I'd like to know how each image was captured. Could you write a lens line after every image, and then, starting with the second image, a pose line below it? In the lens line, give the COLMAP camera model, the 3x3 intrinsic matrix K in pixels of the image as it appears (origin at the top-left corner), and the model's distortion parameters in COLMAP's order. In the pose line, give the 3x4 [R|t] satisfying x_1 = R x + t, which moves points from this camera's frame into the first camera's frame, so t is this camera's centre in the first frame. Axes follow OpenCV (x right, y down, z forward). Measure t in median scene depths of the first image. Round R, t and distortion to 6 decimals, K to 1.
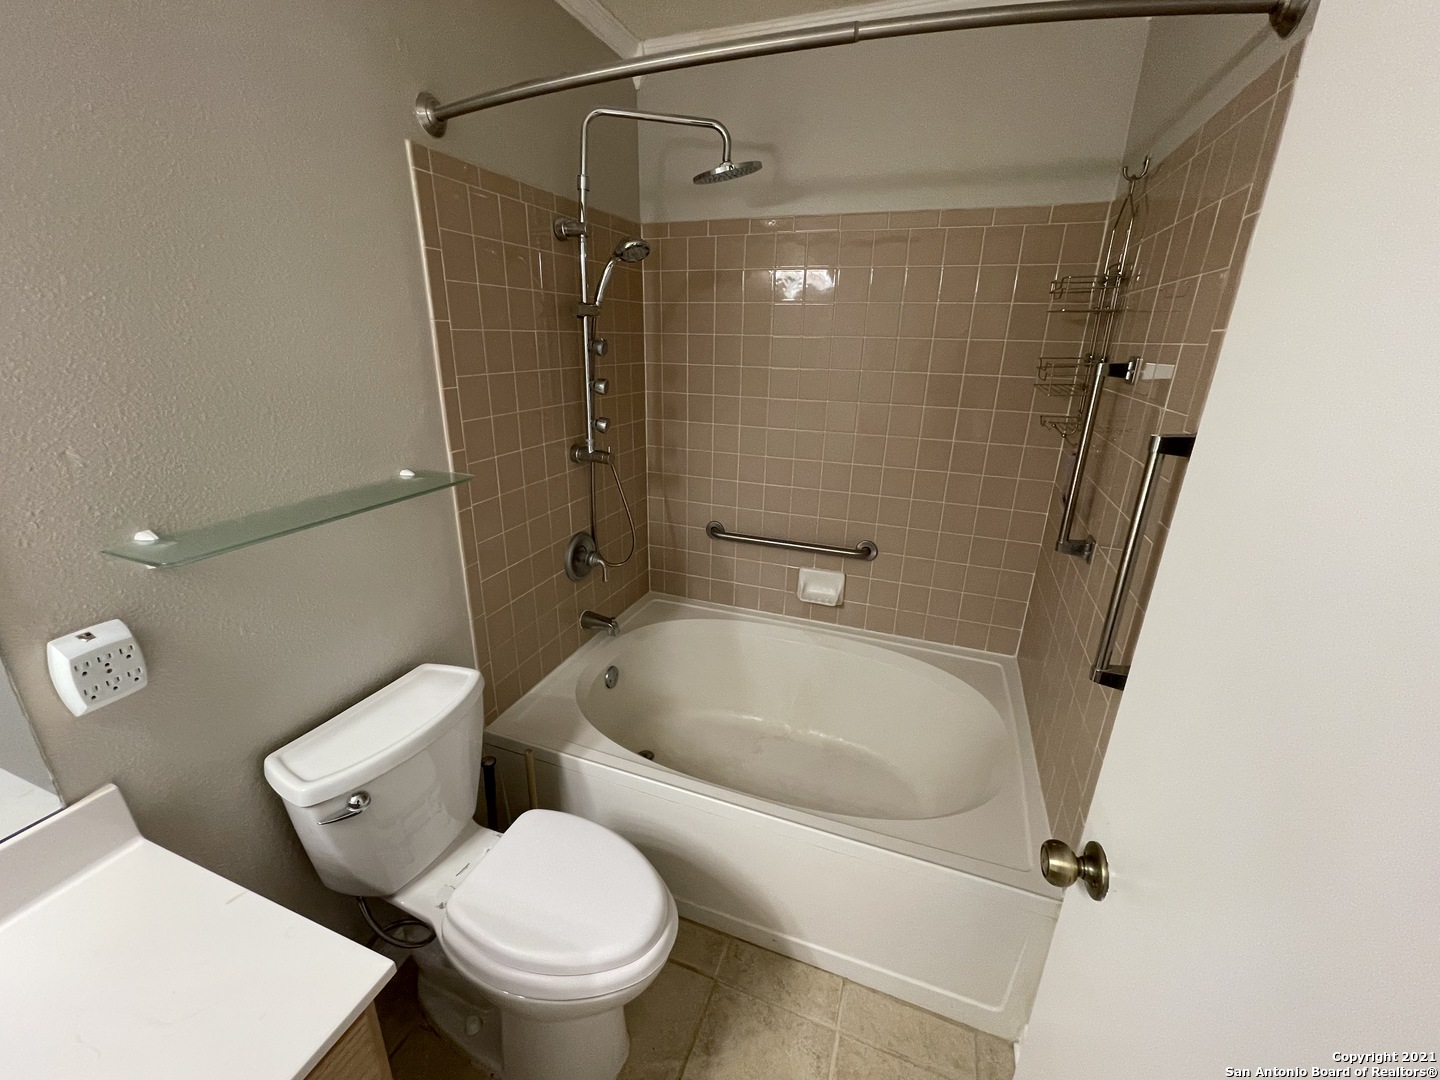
lens RADIAL K [[583.2, 0, 716.5], [0, 583.2, 538.3], [0, 0, 1]] dist [-0.006914, 0.002238]
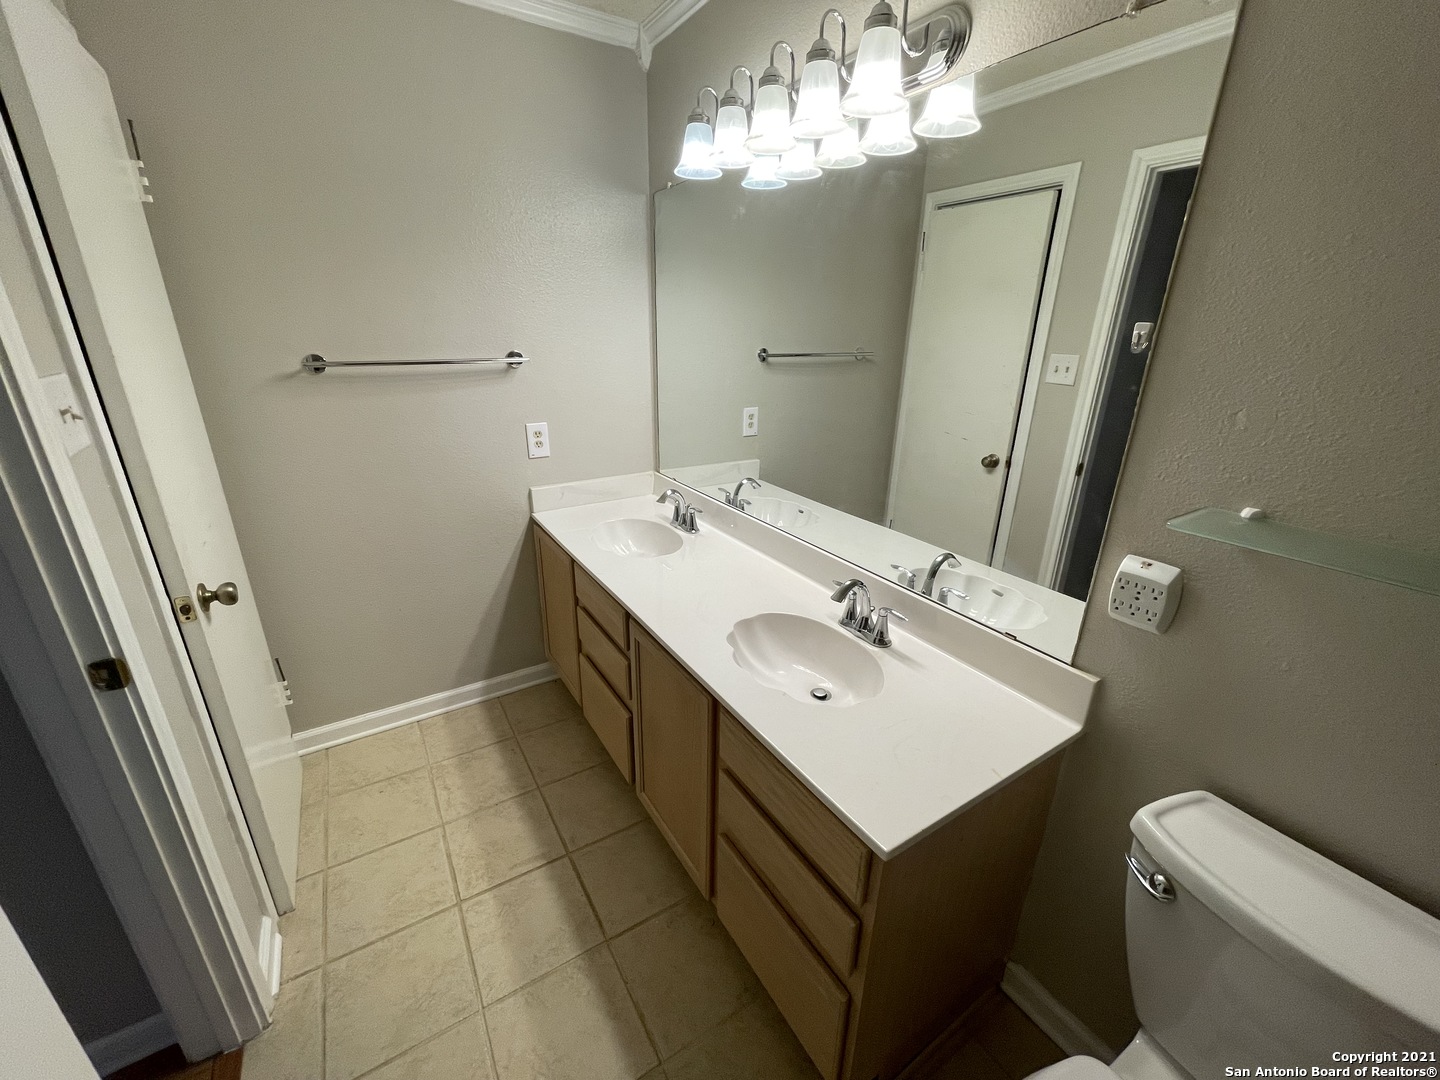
lens RADIAL K [[583.2, 0, 715.4], [0, 583.2, 538.8], [0, 0, 1]] dist [-0.006914, 0.002238]
pose [[-0.608076, 0.250922, -0.753181, 0.301337], [-0.278008, 0.821356, 0.498082, -0.210986], [0.743609, 0.512262, -0.429689, 0.815006]]
